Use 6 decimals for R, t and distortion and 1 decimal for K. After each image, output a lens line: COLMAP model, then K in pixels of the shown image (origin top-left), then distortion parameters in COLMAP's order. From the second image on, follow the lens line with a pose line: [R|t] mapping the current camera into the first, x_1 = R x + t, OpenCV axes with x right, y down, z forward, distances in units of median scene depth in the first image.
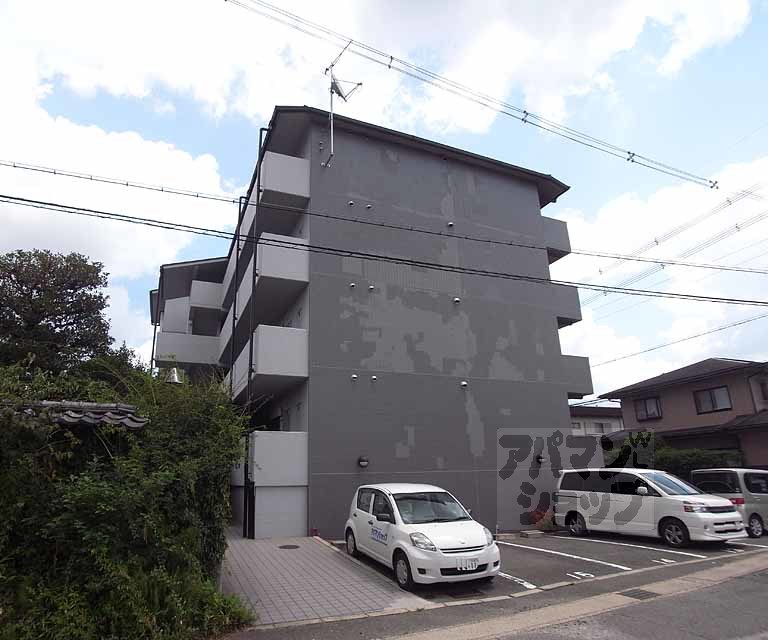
lens RADIAL K [[477.7, 0, 380.0], [0, 477.7, 320.2], [0, 0, 1]] dist [-0.029537, -0.002182]
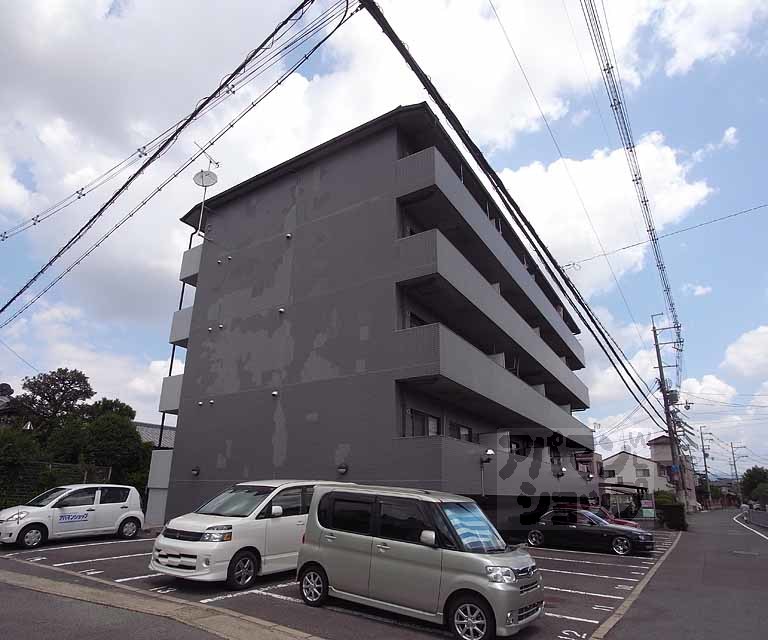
lens RADIAL K [[477.7, 0, 381.0], [0, 477.7, 319.9], [0, 0, 1]] dist [-0.029537, -0.002182]
pose [[0.549015, -0.254860, -0.796008, 1.157708], [0.248714, 0.959049, -0.135521, 0.178540], [0.797950, -0.123575, 0.589920, 0.607340]]
